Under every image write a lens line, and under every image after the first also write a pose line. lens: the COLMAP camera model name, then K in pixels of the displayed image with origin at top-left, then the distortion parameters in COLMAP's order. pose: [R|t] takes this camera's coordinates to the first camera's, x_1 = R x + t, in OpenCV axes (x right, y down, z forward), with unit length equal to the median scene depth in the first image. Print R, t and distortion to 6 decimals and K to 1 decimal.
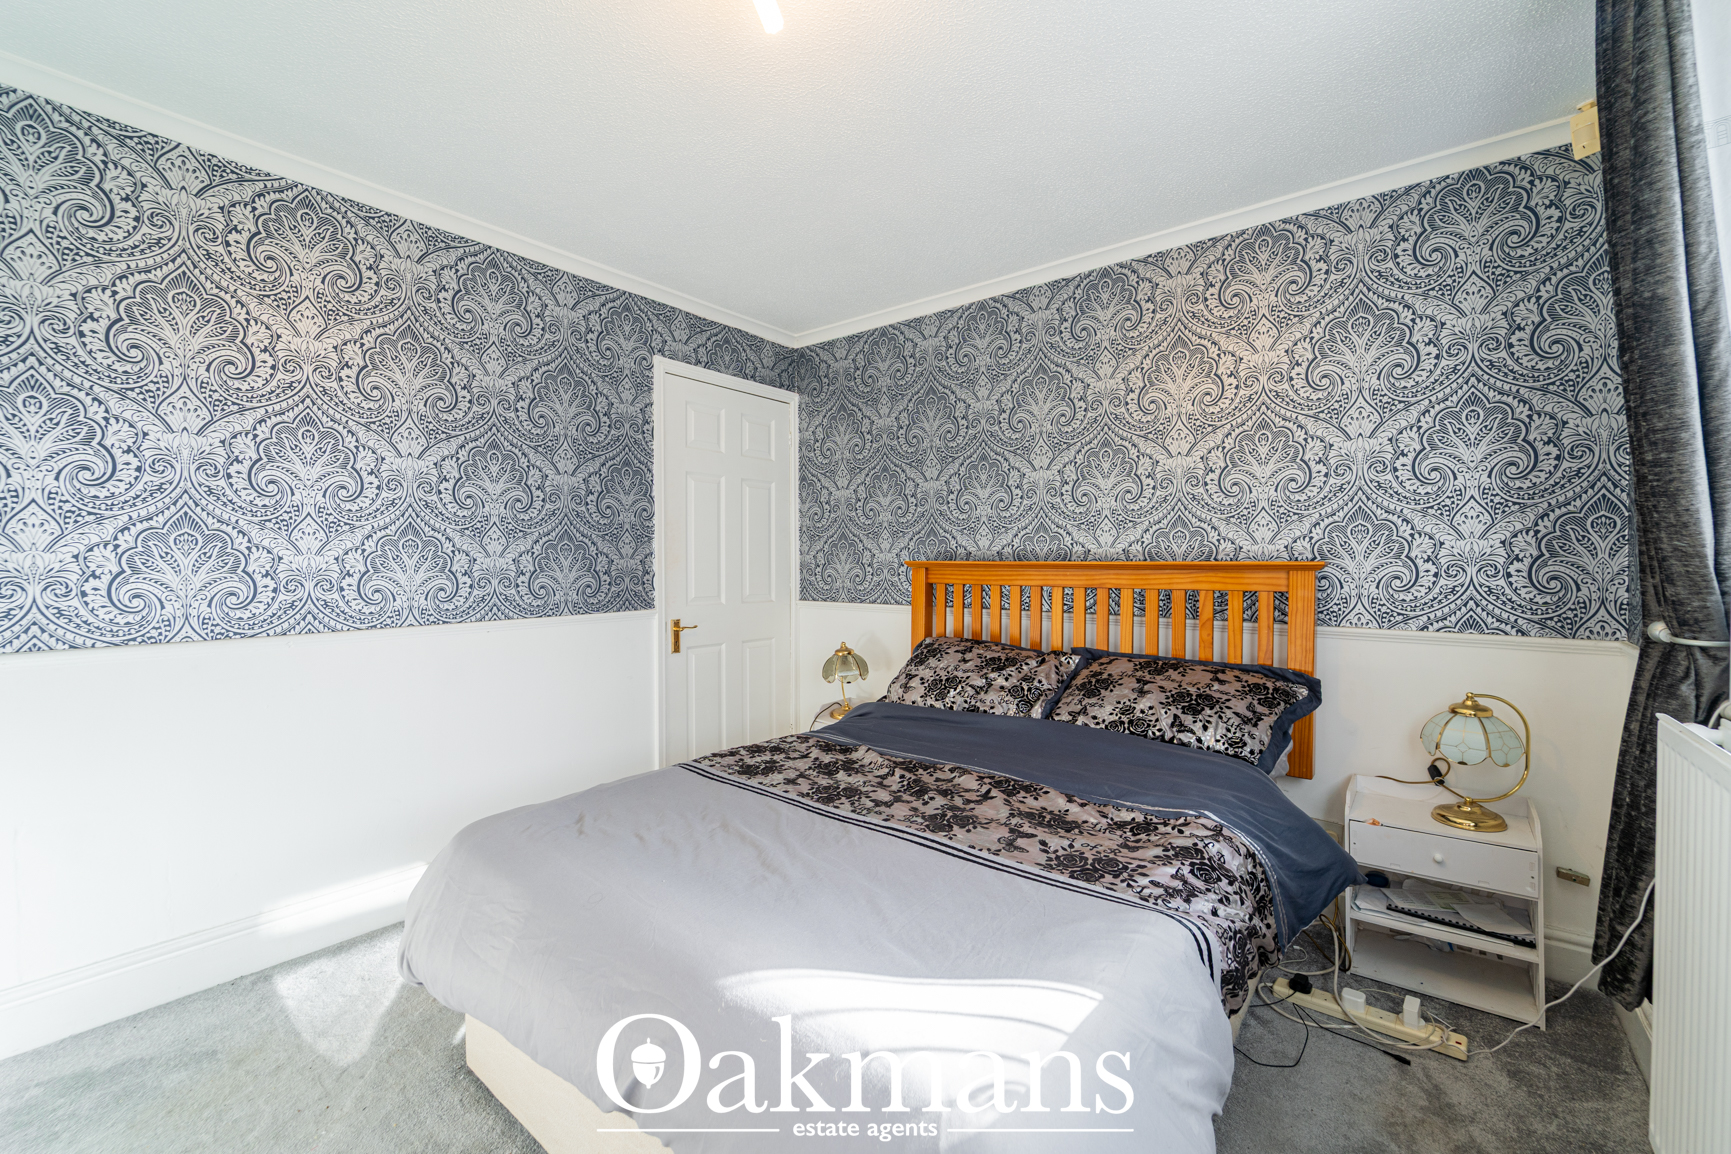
lens RADIAL K [[713.9, 0, 855.3], [0, 713.9, 570.5], [0, 0, 1]] dist [0.001885, -0.000630]
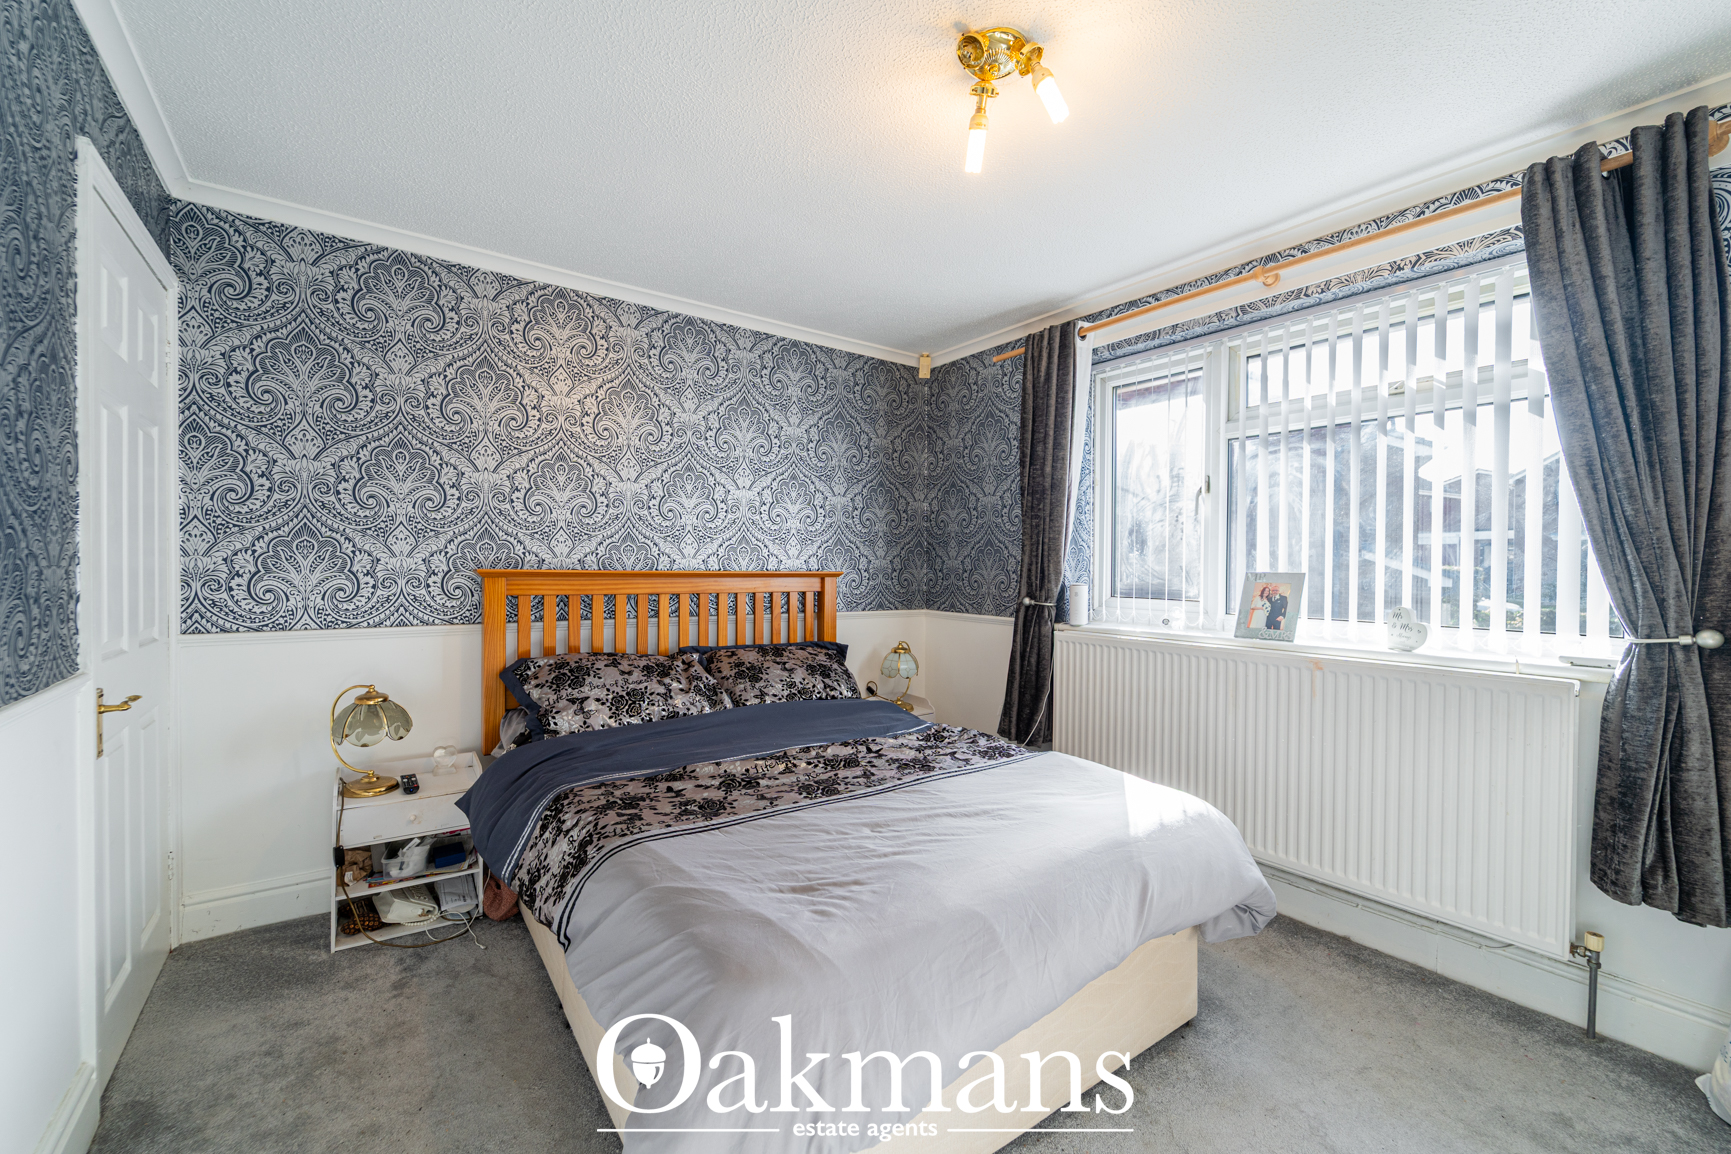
lens RADIAL K [[689.7, 0, 865.5], [0, 689.7, 577.0], [0, 0, 1]] dist [-0.000152, -0.000144]
pose [[0.257127, 0.000507, 0.966378, -0.719504], [0.013933, 0.999894, -0.004232, 0.006817], [-0.966277, 0.014553, 0.257092, 0.489810]]
